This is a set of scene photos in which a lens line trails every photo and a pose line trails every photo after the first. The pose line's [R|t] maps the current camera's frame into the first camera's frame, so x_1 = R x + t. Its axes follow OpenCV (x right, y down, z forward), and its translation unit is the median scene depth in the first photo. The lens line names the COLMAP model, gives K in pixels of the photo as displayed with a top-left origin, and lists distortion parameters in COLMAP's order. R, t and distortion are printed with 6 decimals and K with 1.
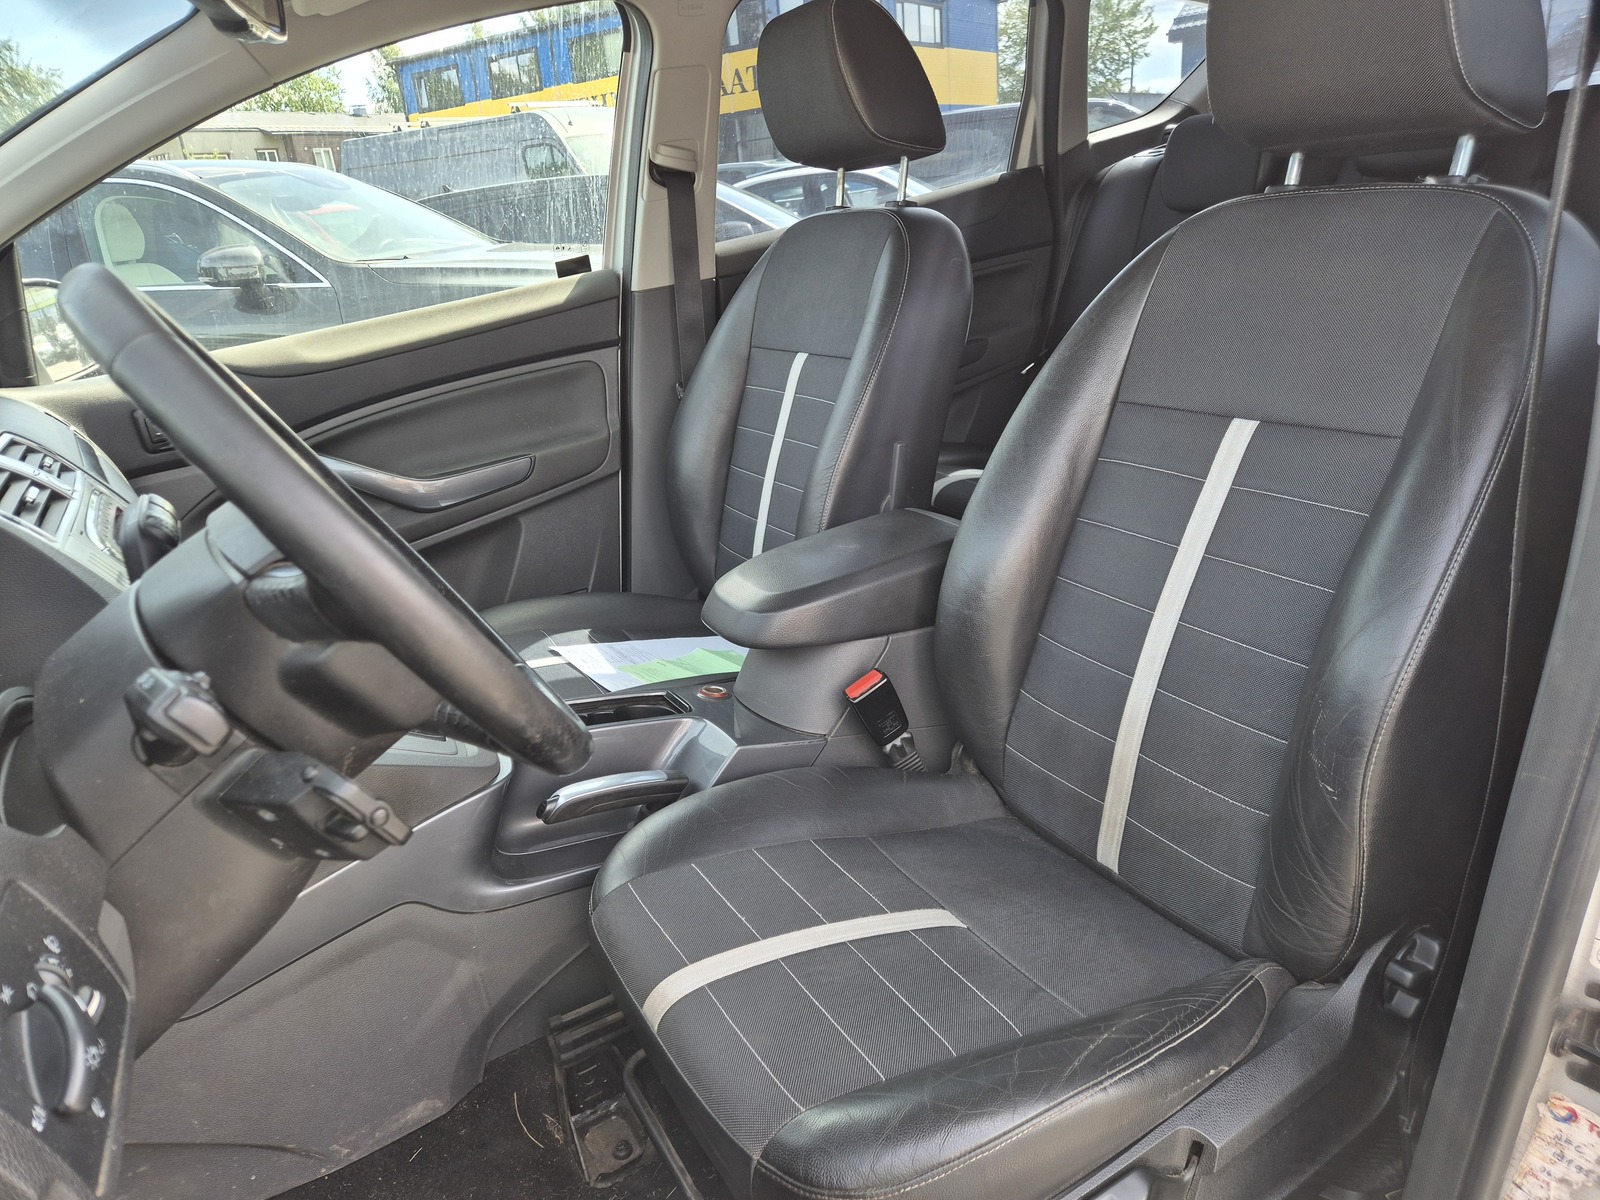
lens RADIAL K [[1076.2, 0, 771.6], [0, 1076.2, 598.9], [0, 0, 1]] dist [0.066471, -0.027702]
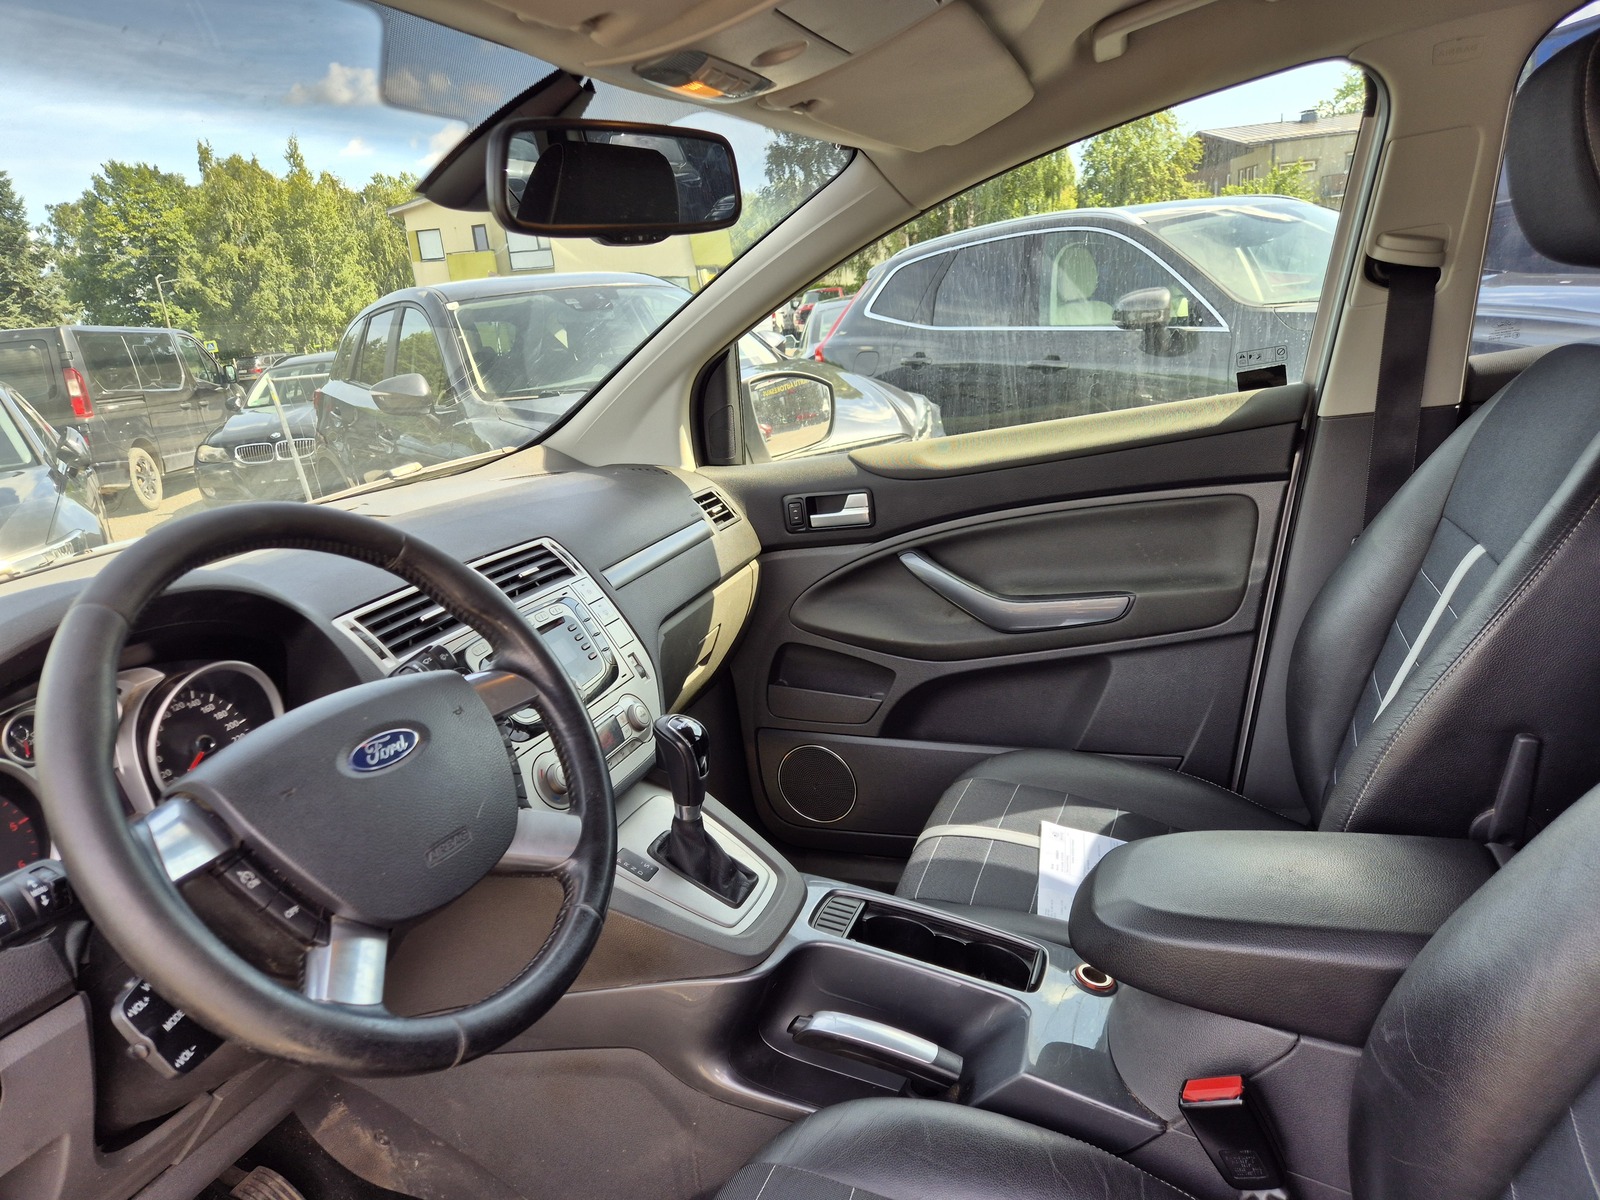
lens RADIAL K [[1076.2, 0, 771.6], [0, 1076.2, 598.9], [0, 0, 1]] dist [0.066471, -0.027702]
pose [[0.643404, 0.223727, -0.732105, 0.224329], [-0.225981, 0.969231, 0.097589, -0.145866], [0.731413, 0.102653, 0.674165, 0.197891]]
